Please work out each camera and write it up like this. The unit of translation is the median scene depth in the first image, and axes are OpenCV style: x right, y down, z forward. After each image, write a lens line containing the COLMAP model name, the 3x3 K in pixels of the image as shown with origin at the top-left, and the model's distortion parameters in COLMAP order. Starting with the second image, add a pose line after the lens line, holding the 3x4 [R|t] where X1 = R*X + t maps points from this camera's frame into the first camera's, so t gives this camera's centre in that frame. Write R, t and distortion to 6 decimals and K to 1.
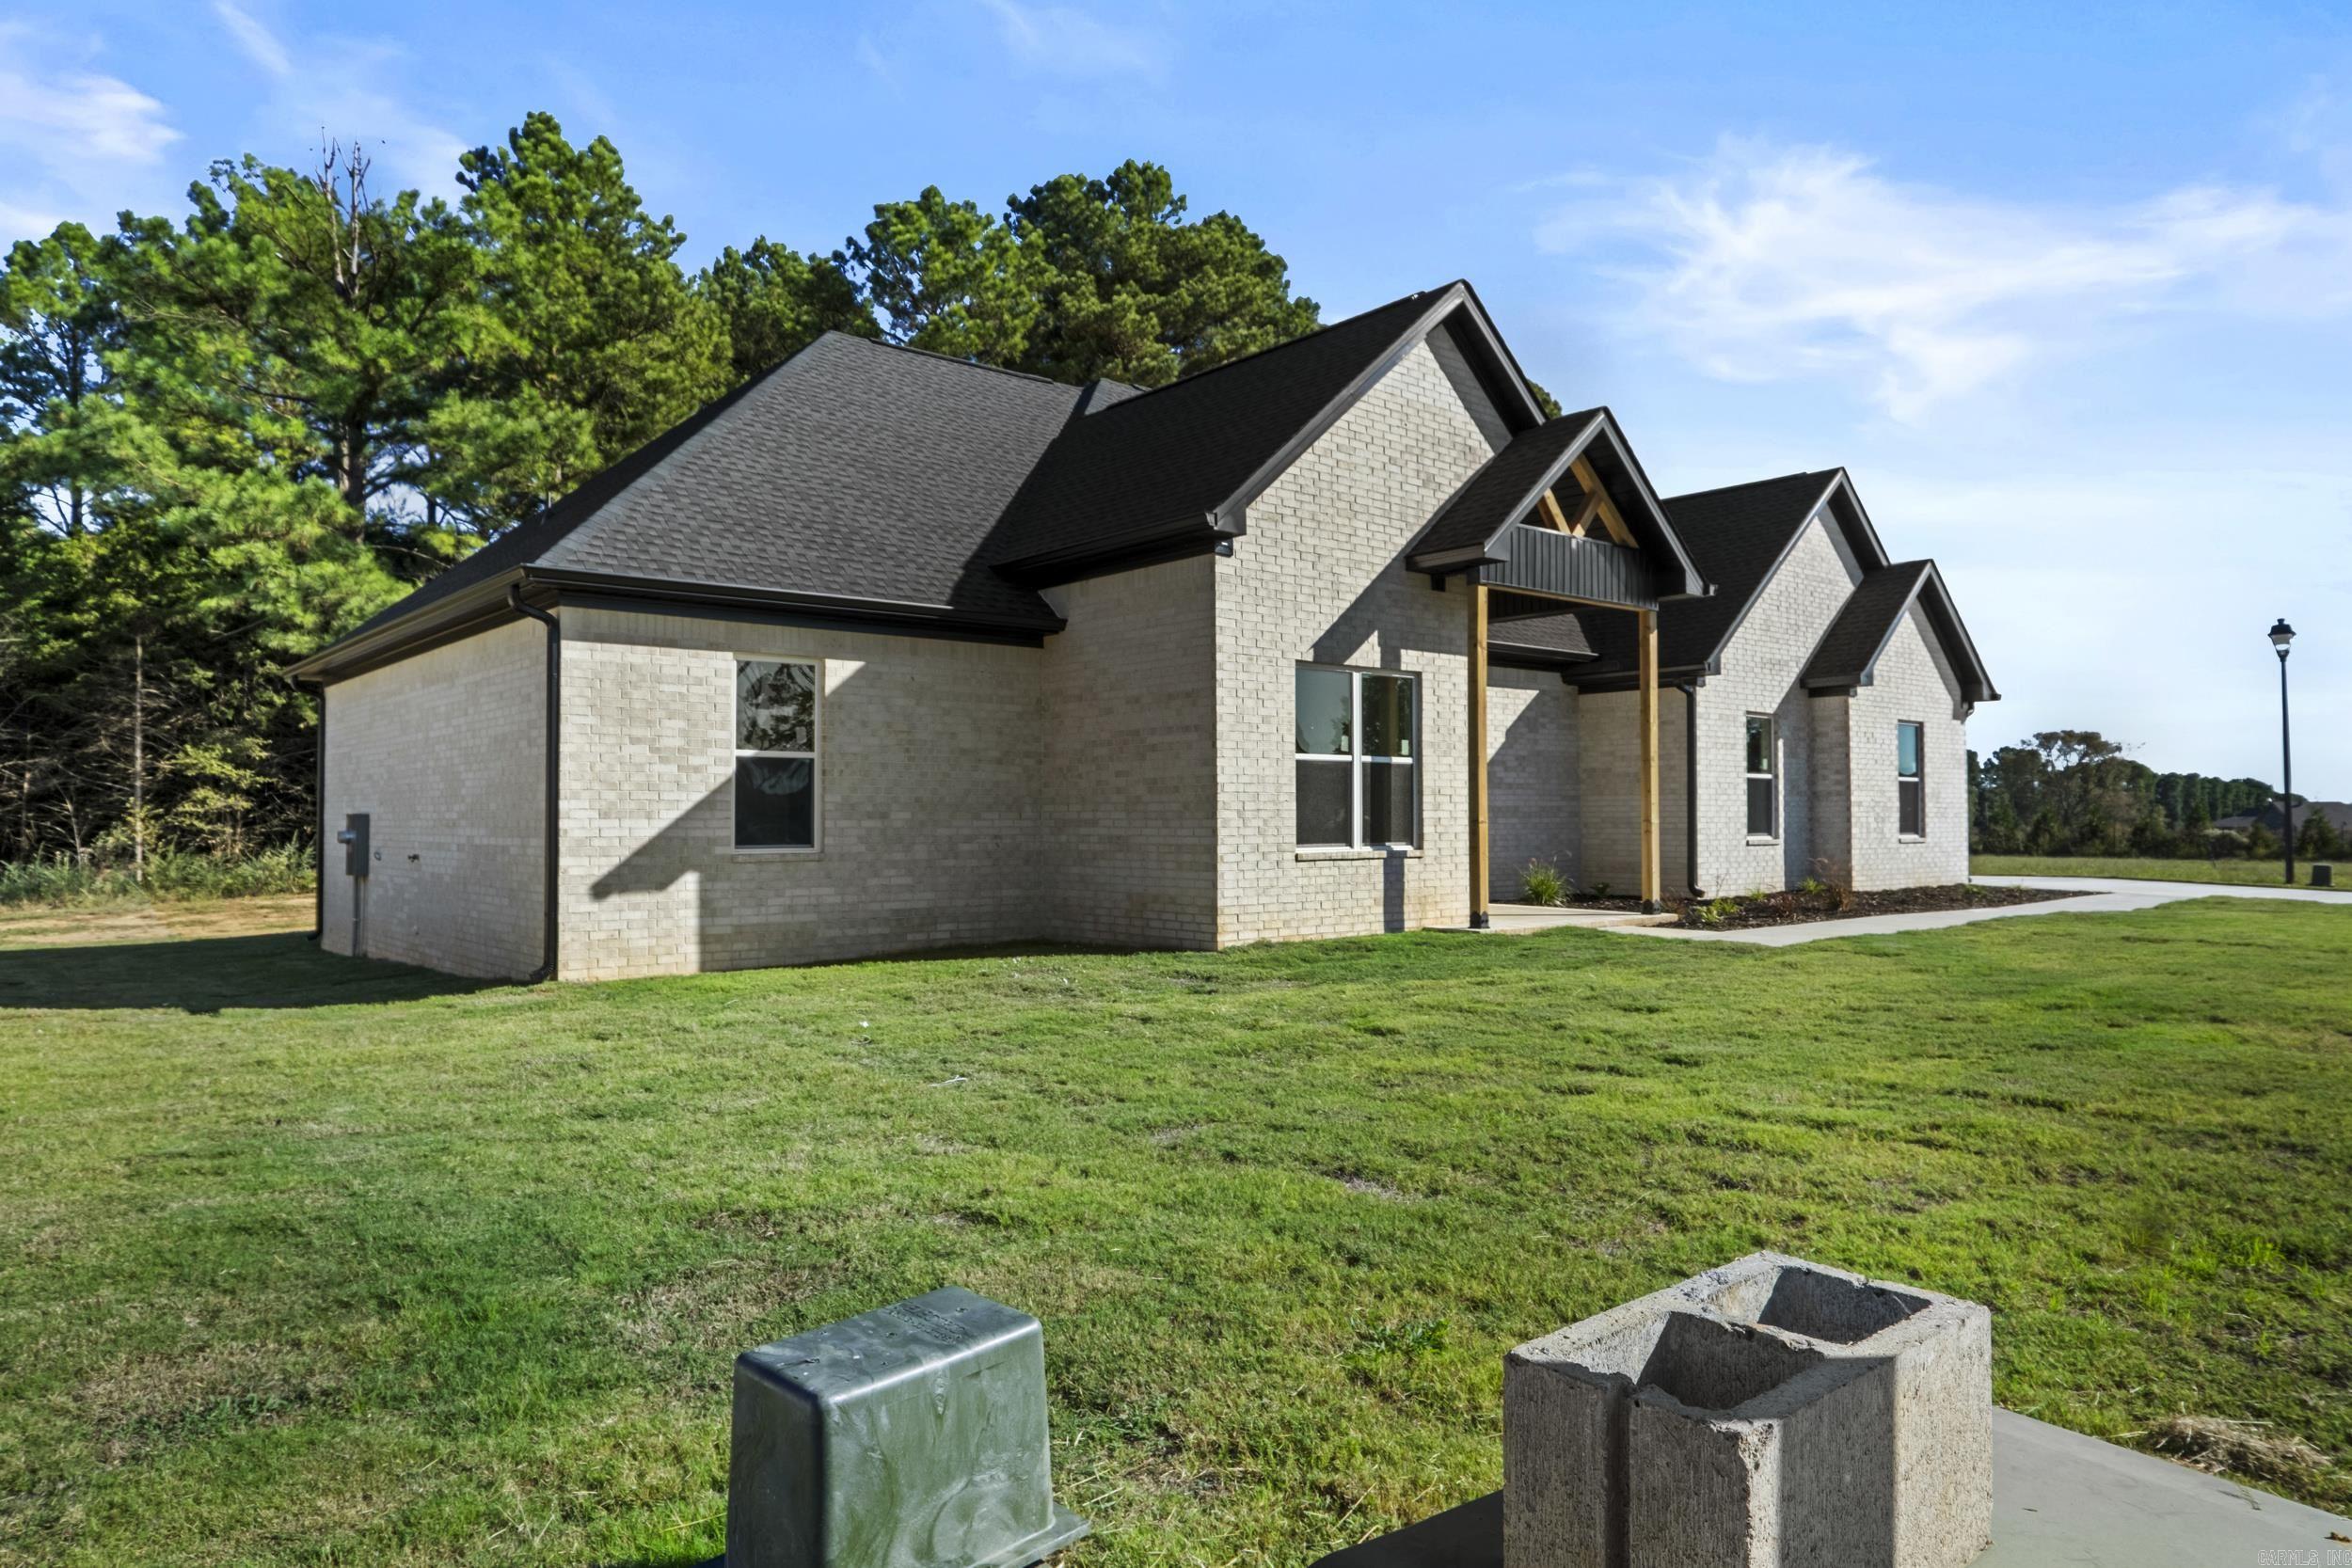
lens RADIAL K [[1387.0, 0, 1176.0], [0, 1387.0, 784.0], [0, 0, 1]] dist [-0.004730, -0.000513]
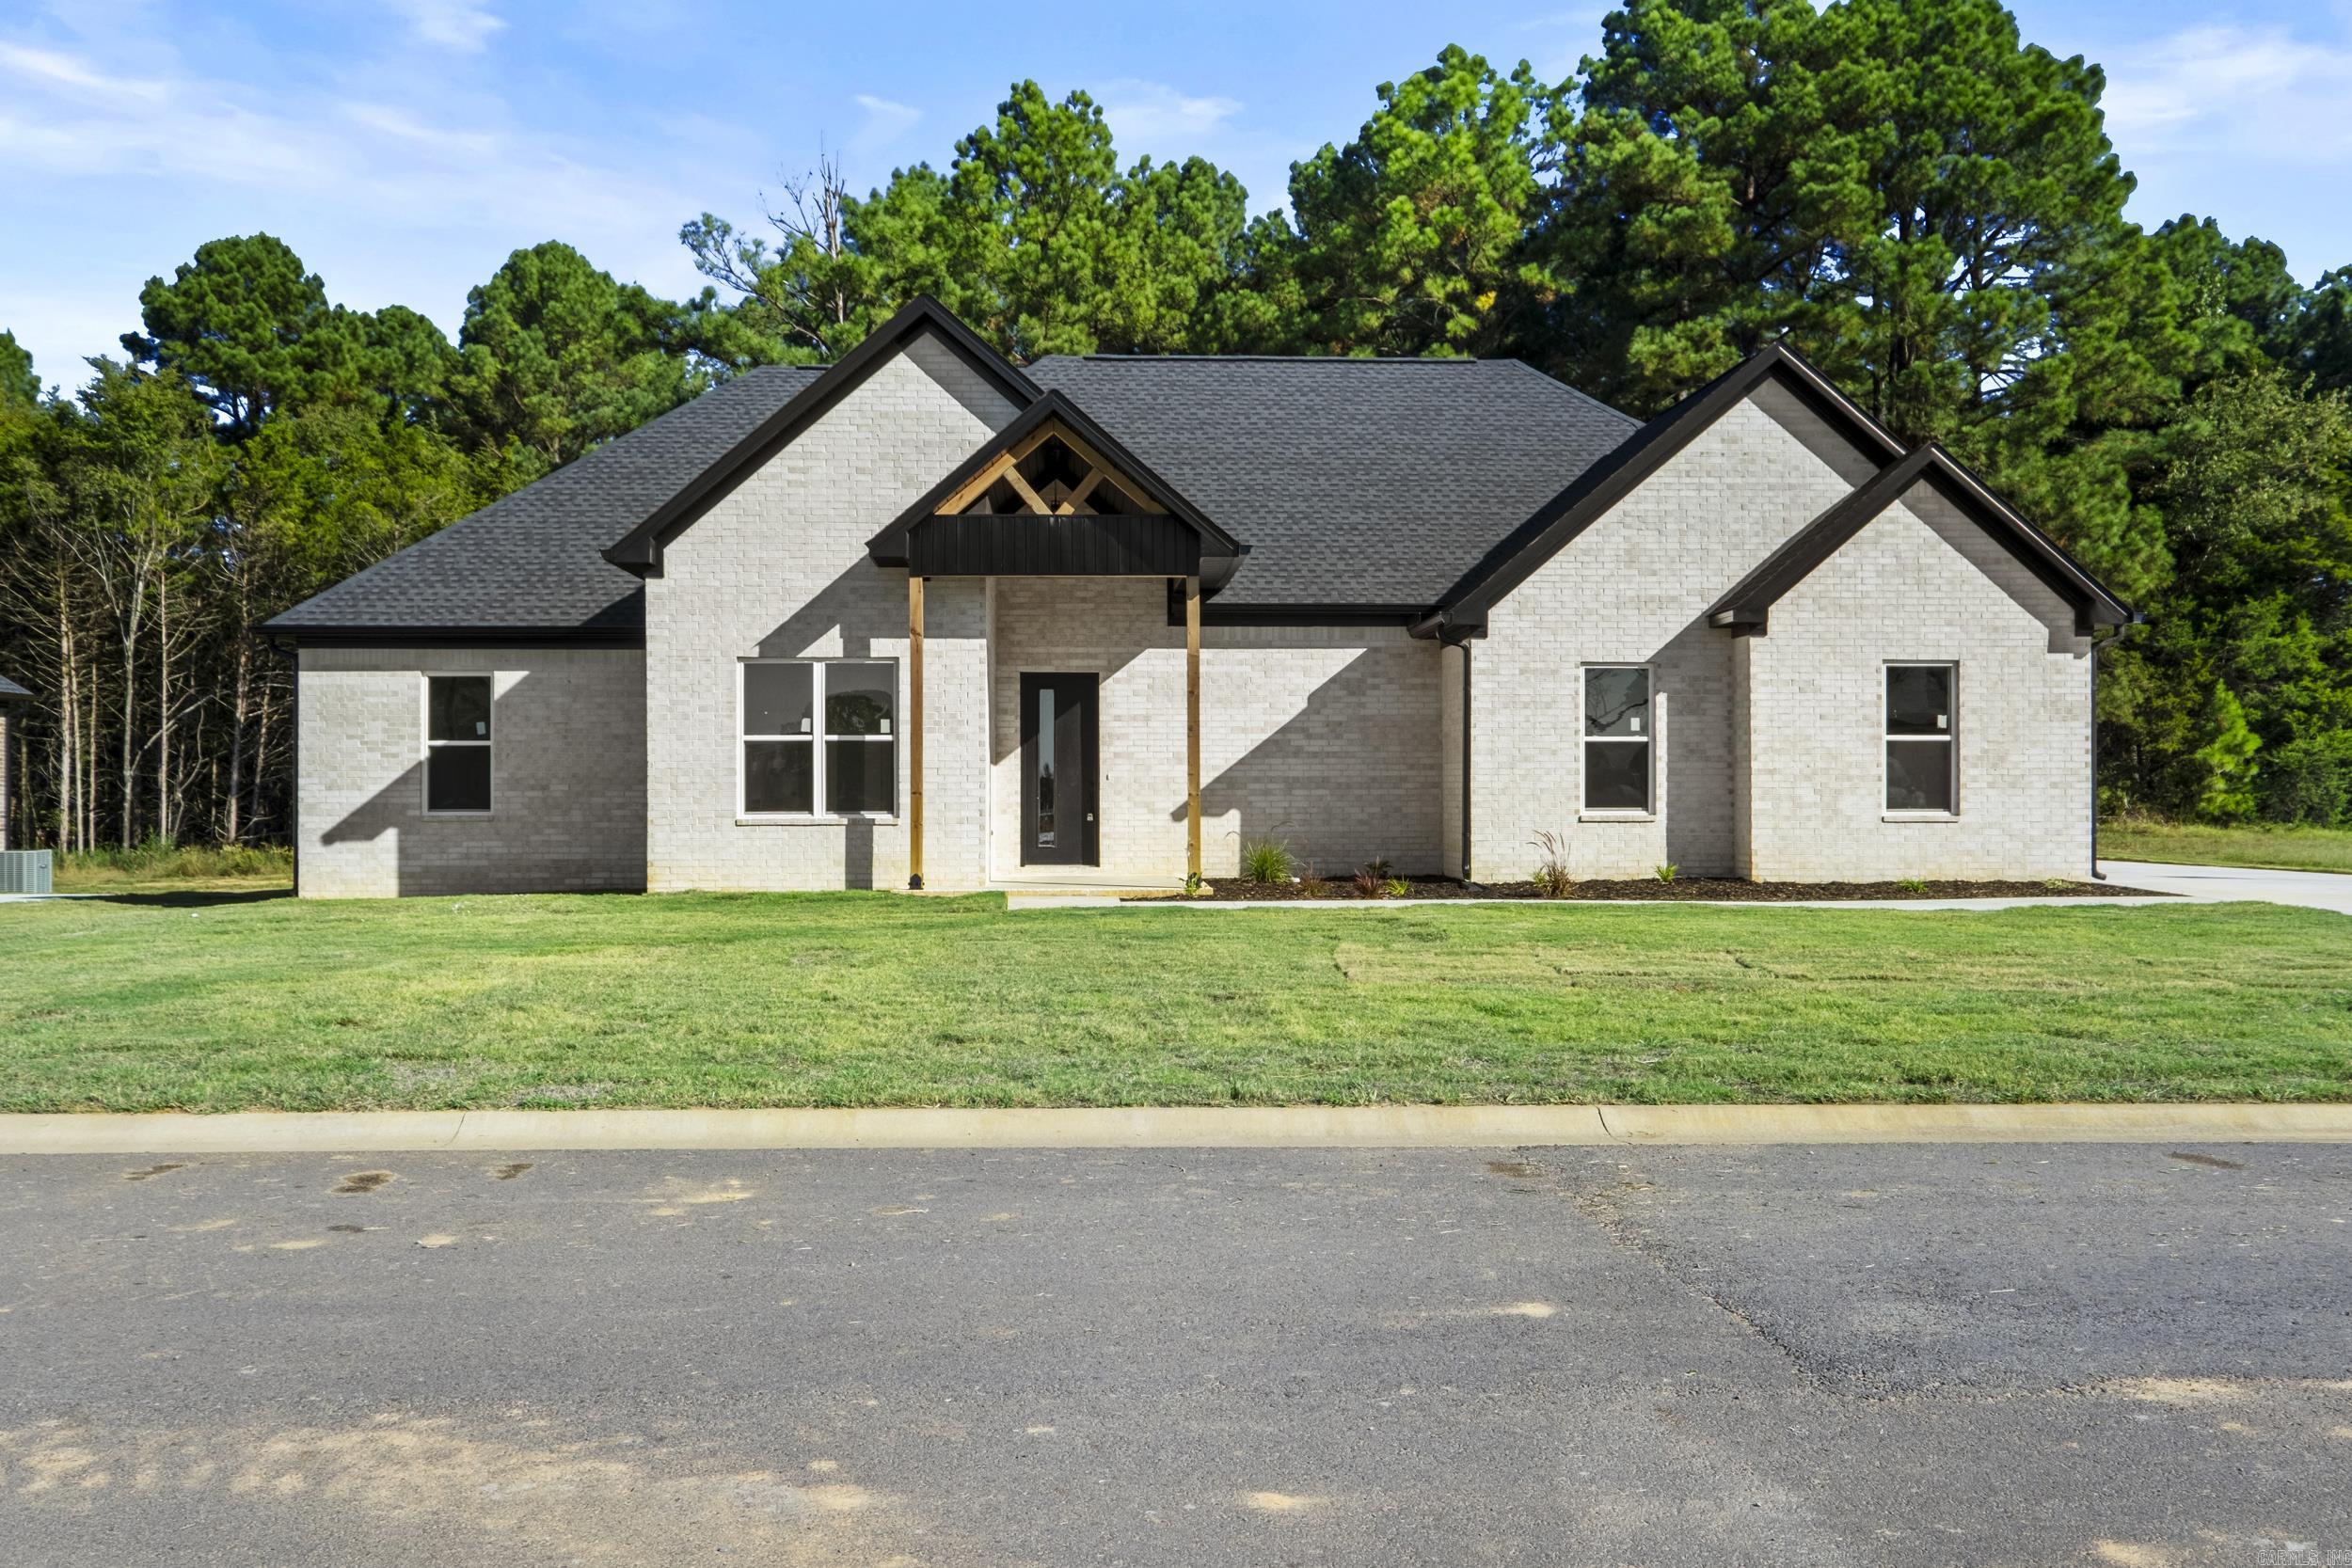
lens RADIAL K [[1821.6, 0, 1176.0], [0, 1821.6, 784.0], [0, 0, 1]] dist [0.003477, 0.001964]
pose [[0.819912, -0.002918, -0.572482, 1.243777], [0.014482, 0.999773, 0.015644, 0.000746], [0.572306, -0.021118, 0.819768, -0.069070]]
